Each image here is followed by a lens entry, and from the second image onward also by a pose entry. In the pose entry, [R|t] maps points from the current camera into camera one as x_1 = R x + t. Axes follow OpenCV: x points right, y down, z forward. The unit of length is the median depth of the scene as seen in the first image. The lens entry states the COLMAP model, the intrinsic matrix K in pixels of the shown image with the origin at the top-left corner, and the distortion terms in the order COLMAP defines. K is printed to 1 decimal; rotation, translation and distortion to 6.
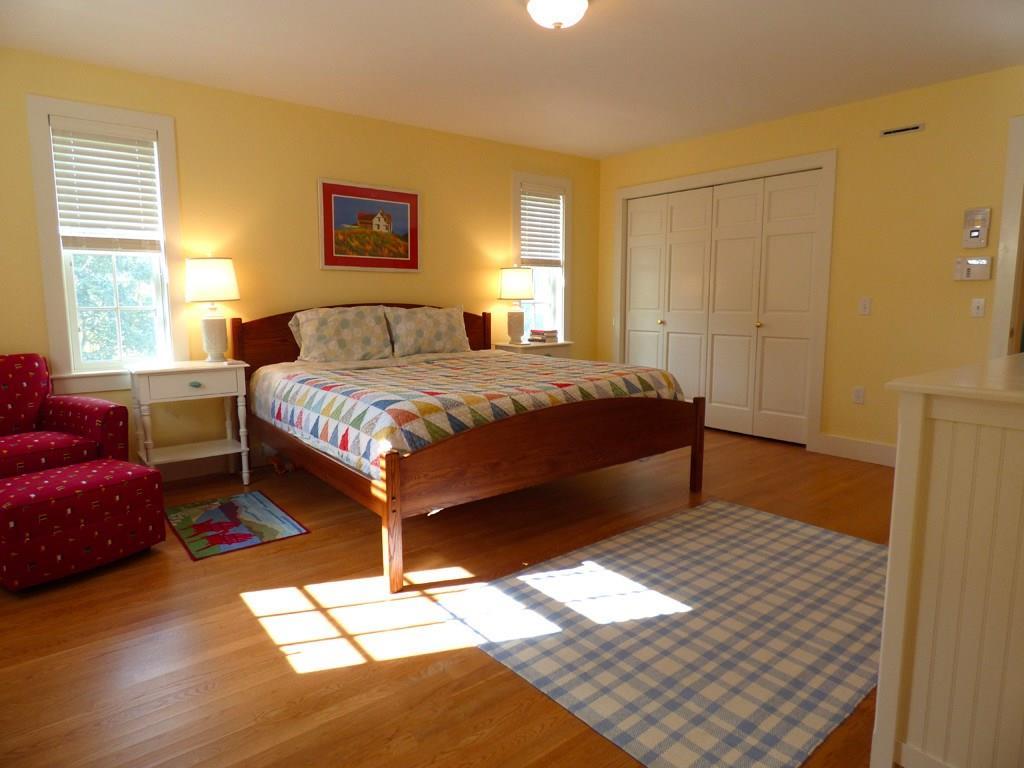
lens RADIAL K [[619.8, 0, 512.0], [0, 619.8, 384.0], [0, 0, 1]] dist [-0.012919, 0.000337]
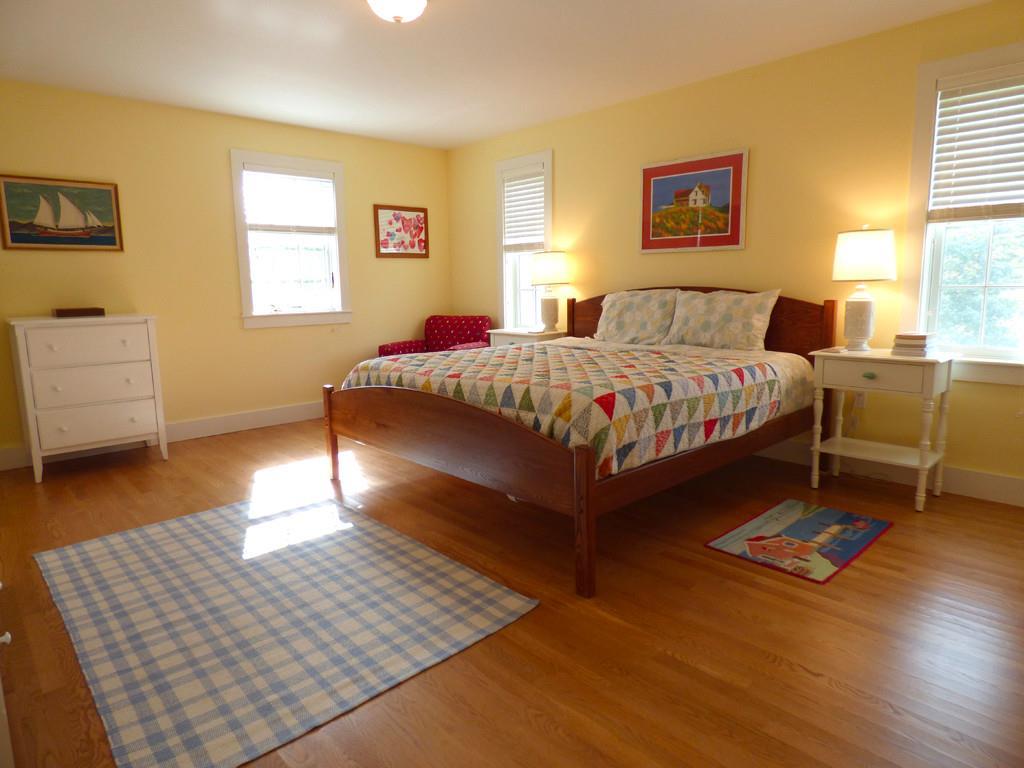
lens RADIAL K [[619.8, 0, 512.0], [0, 619.8, 384.0], [0, 0, 1]] dist [-0.012919, 0.000337]
pose [[0.065447, 0.160307, -0.984895, 0.786660], [-0.120742, 0.981031, 0.151655, -0.108867], [0.990524, 0.108992, 0.083562, 0.770103]]
